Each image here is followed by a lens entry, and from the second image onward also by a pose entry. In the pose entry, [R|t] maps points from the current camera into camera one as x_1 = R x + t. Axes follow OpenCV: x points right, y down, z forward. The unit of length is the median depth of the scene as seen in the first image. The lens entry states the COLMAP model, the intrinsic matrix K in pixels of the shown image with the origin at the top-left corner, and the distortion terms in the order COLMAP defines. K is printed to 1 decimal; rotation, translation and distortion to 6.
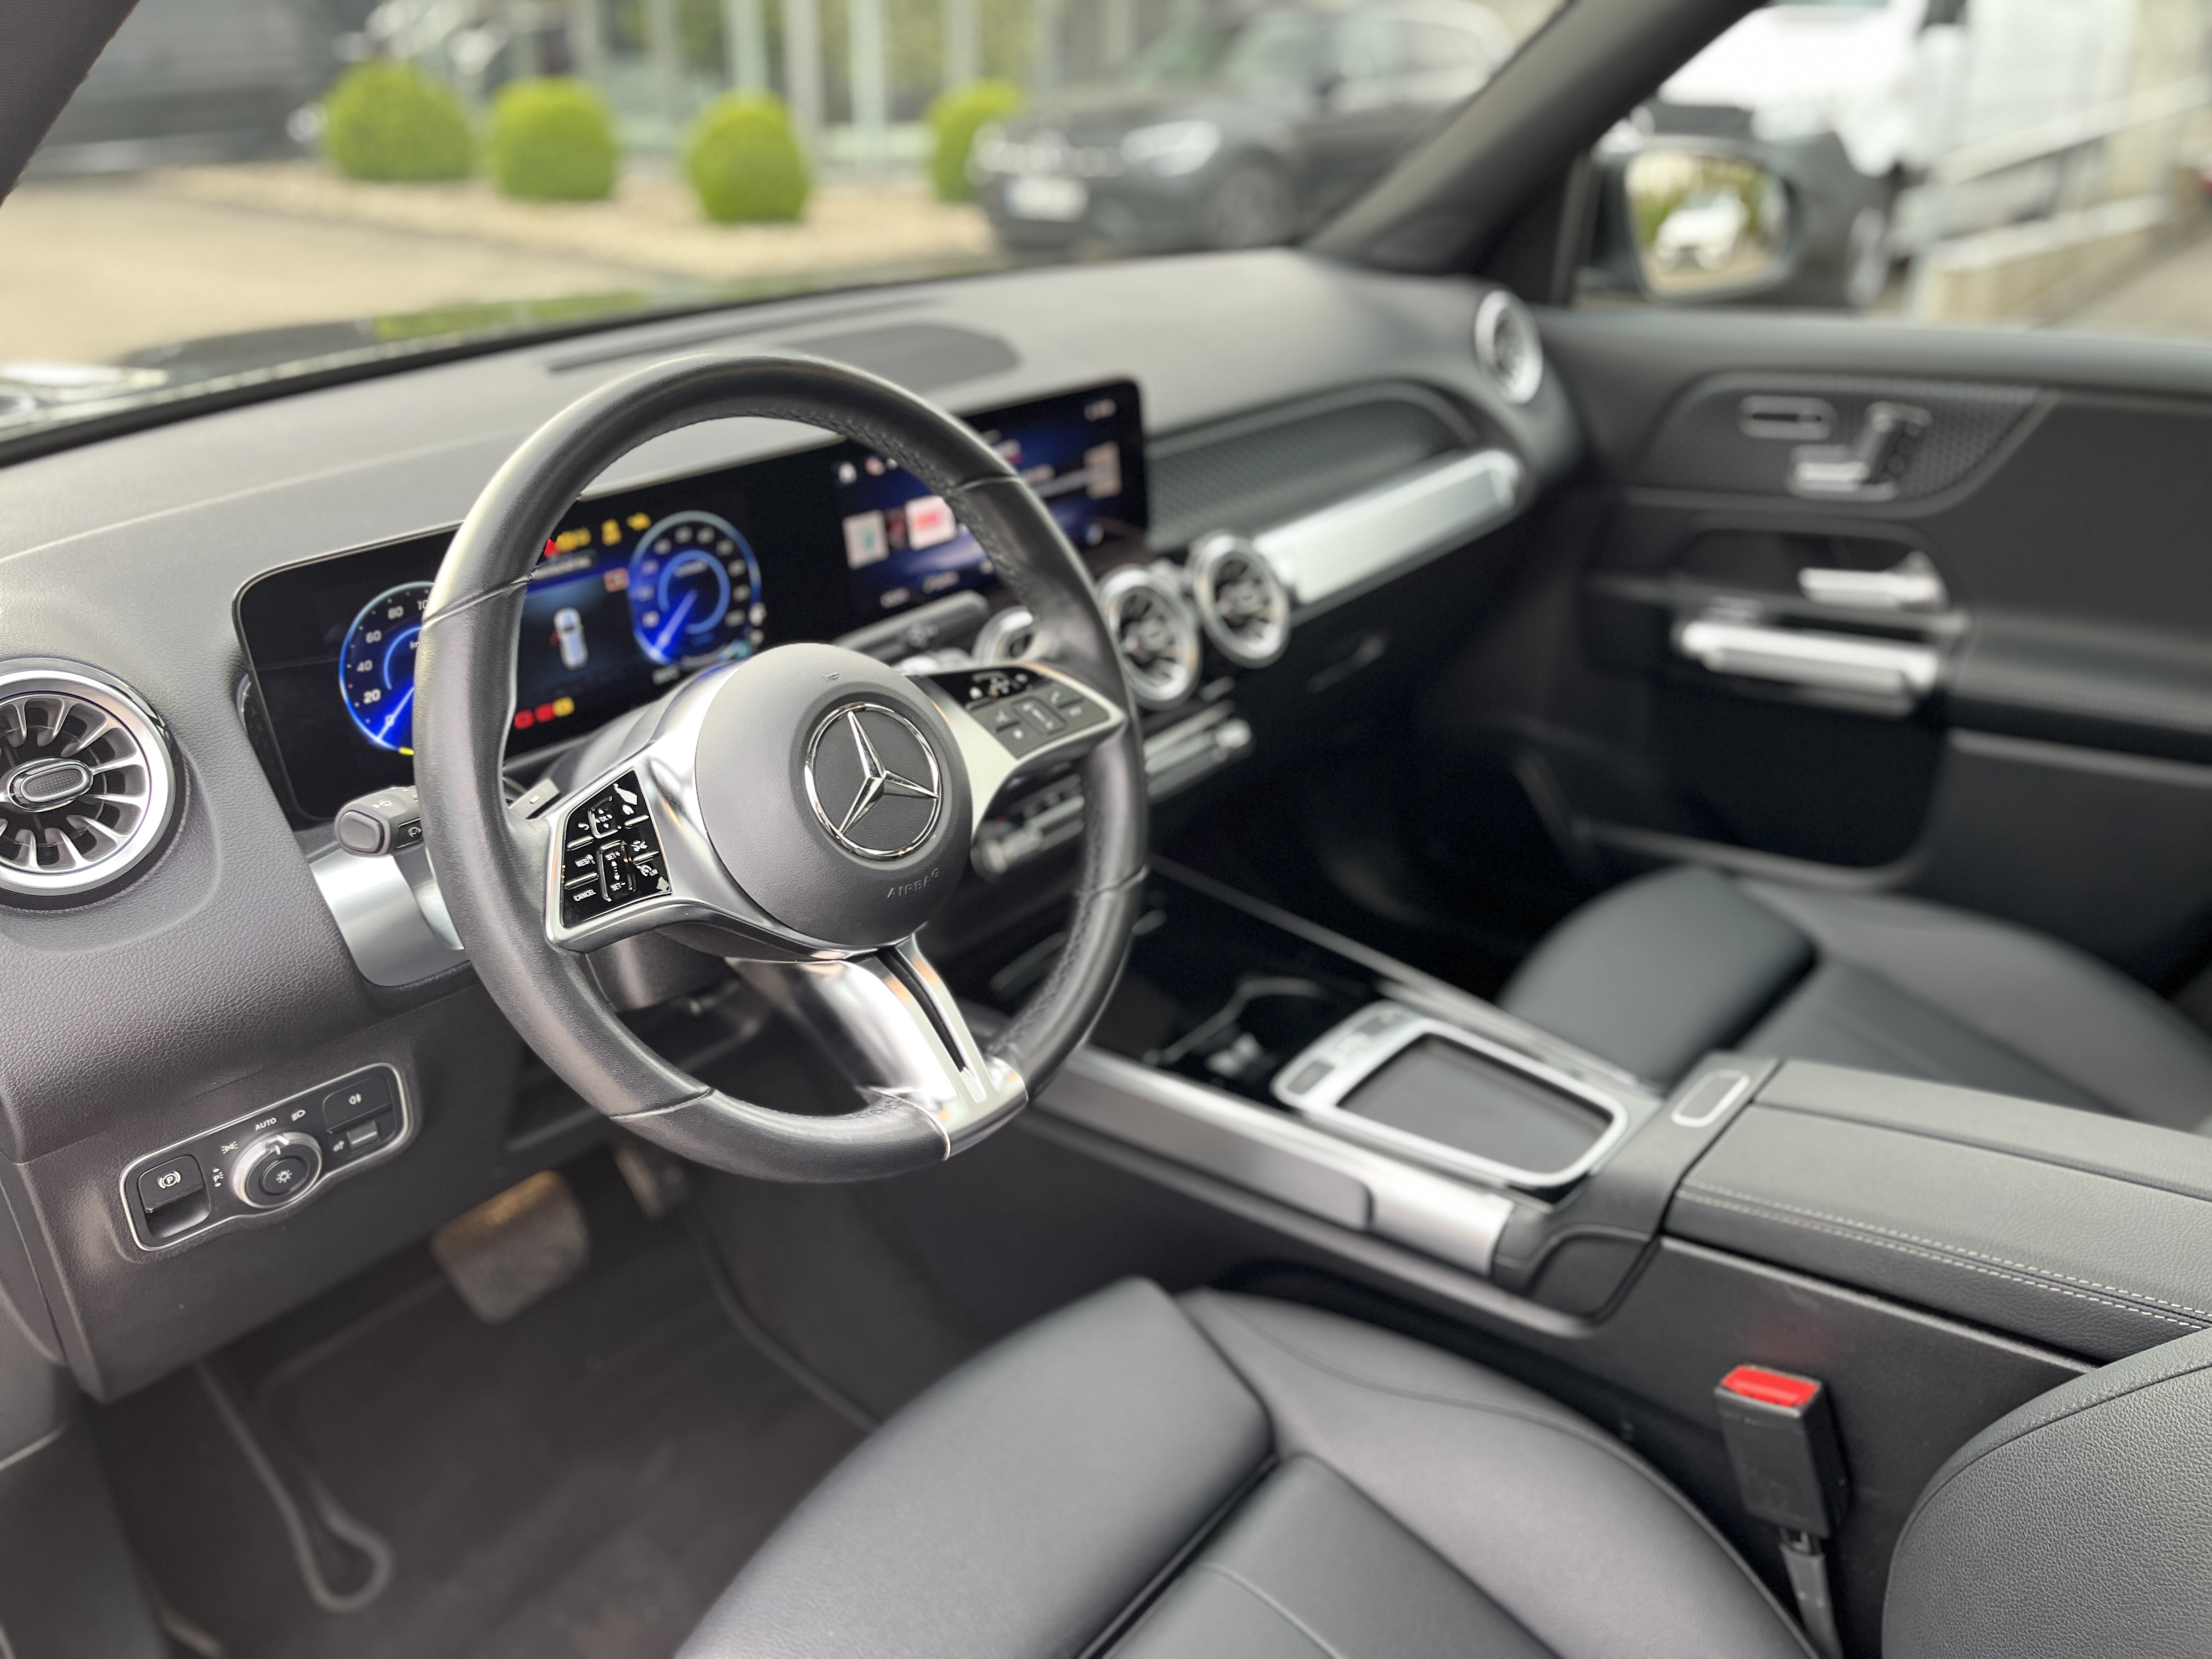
lens RADIAL K [[1675.1, 0, 1102.1], [0, 1675.1, 823.5], [0, 0, 1]] dist [0.049850, -0.047815]
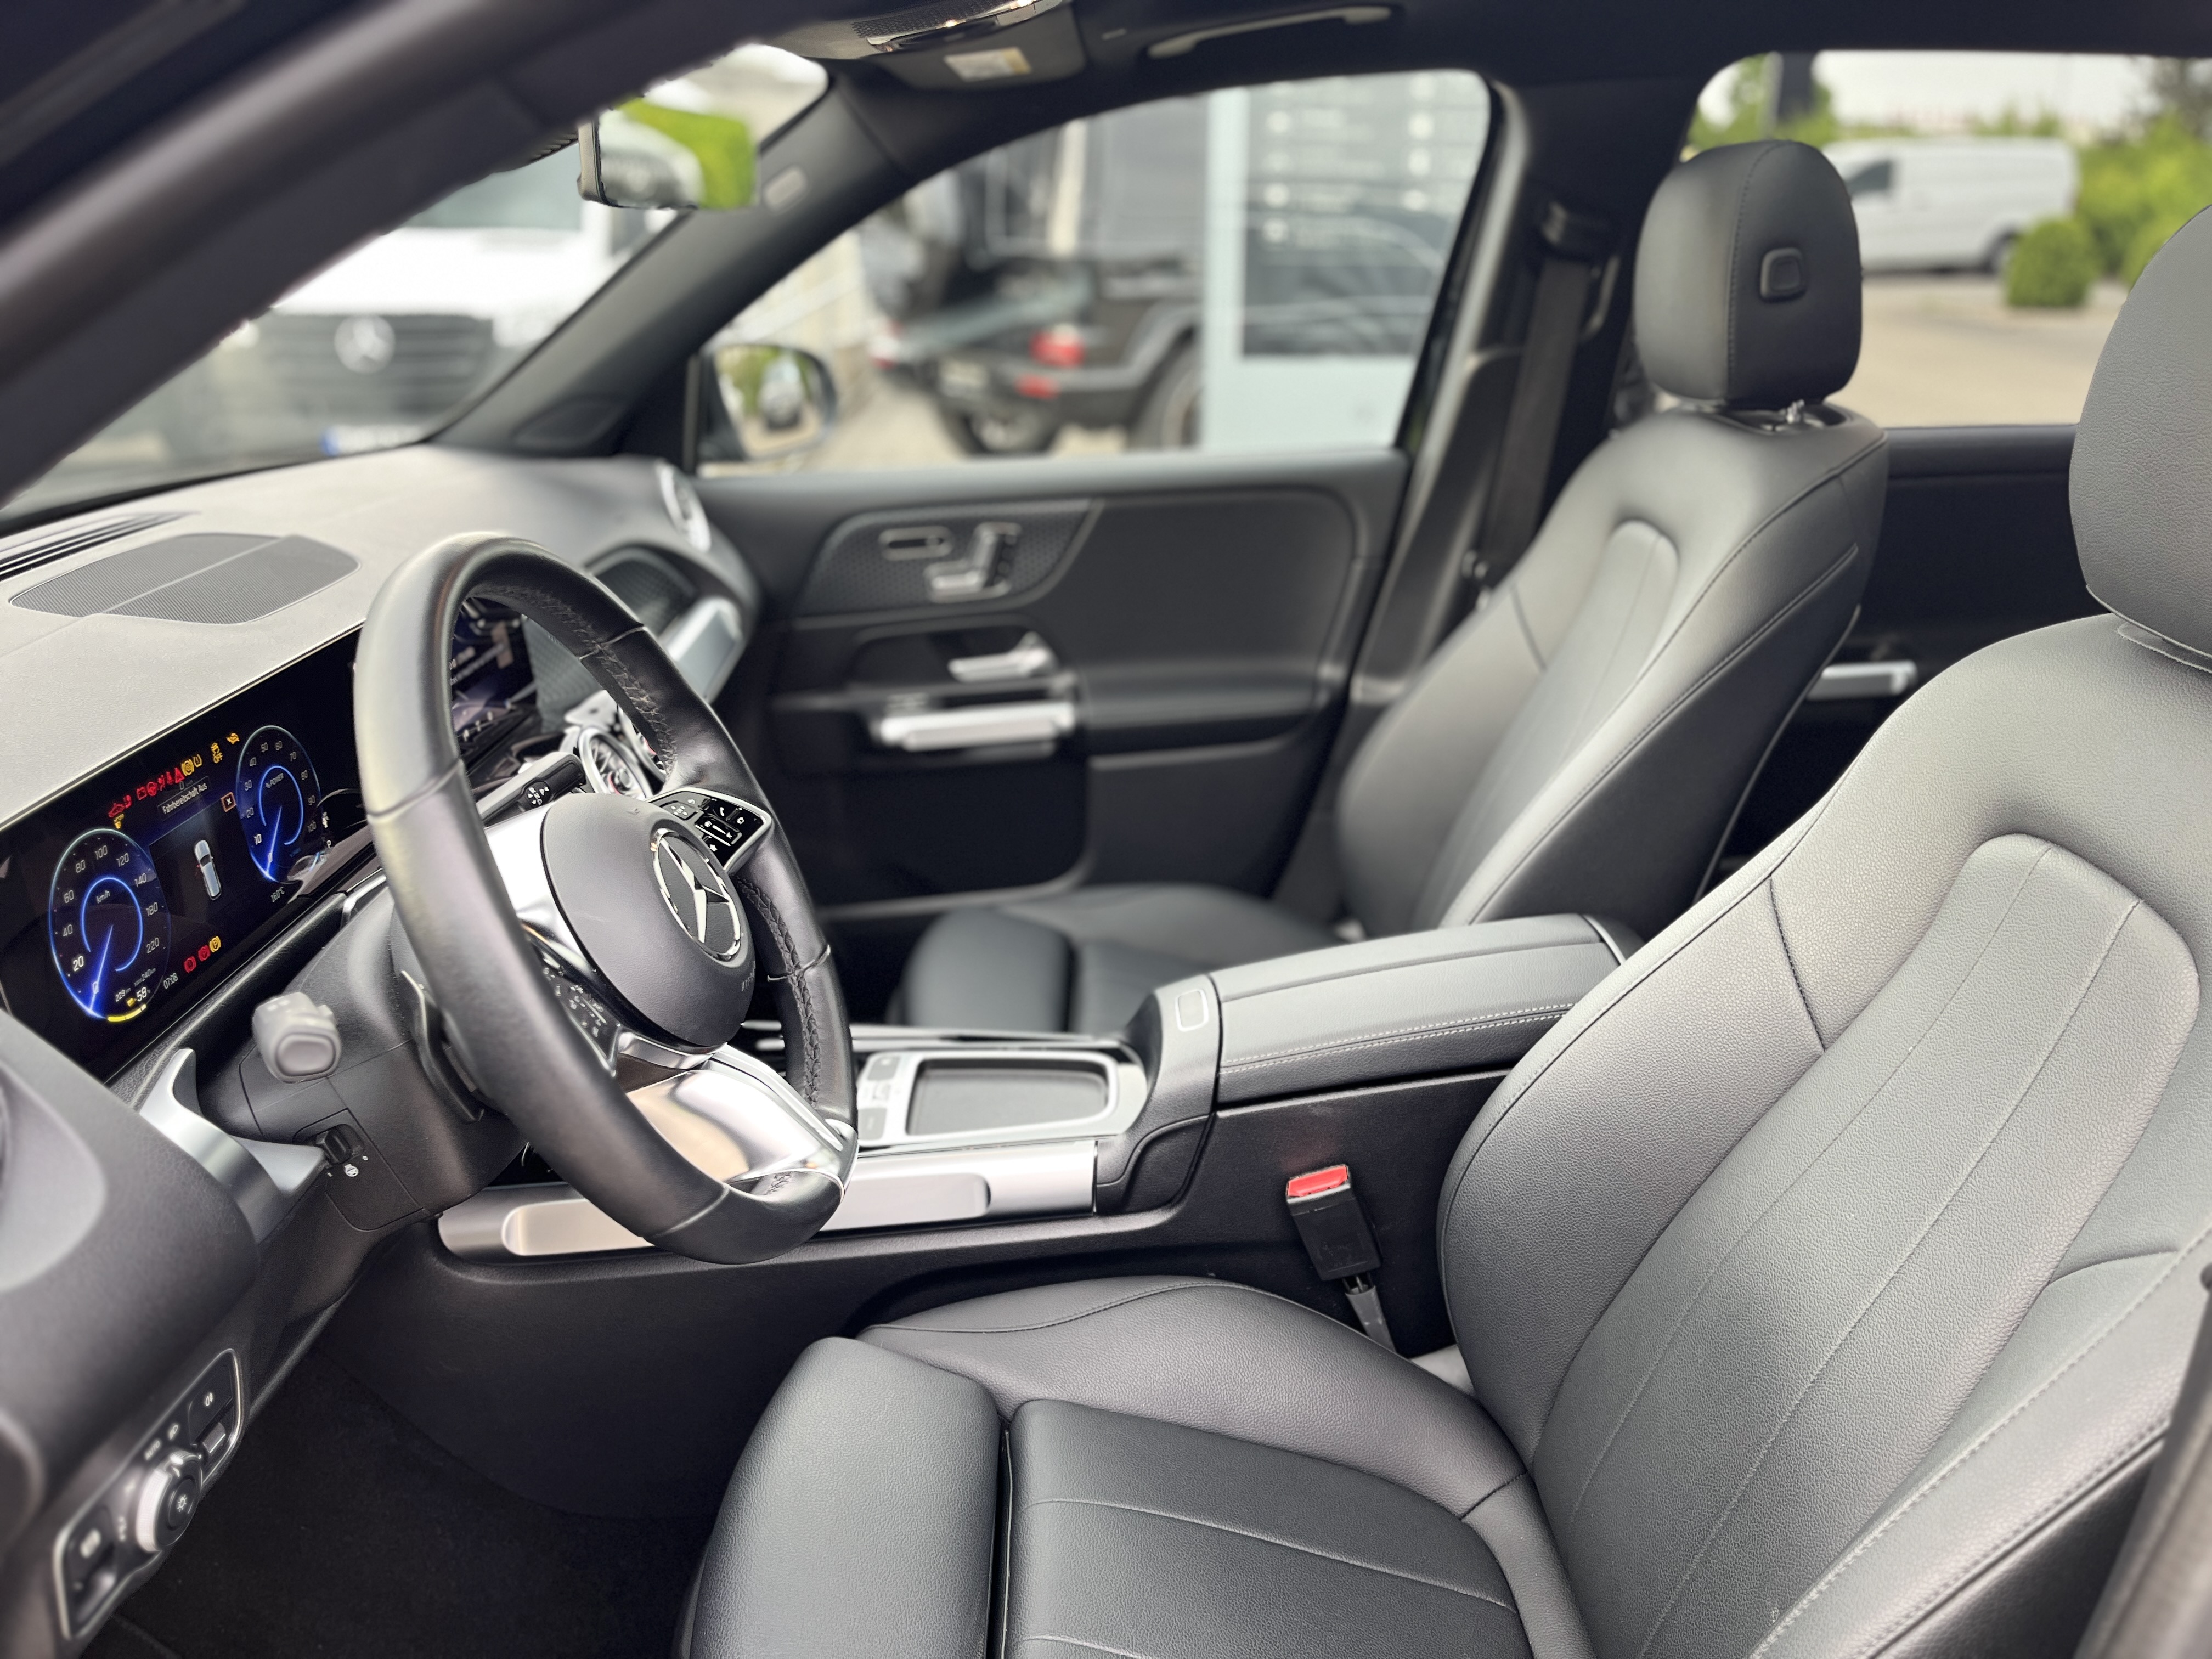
lens RADIAL K [[1675.1, 0, 1096.8], [0, 1675.1, 837.2], [0, 0, 1]] dist [0.049850, -0.047815]
pose [[0.753233, -0.221143, 0.619464, -0.403973], [0.282632, 0.959228, -0.001228, 0.009426], [-0.593935, 0.176005, 0.785024, -0.017672]]
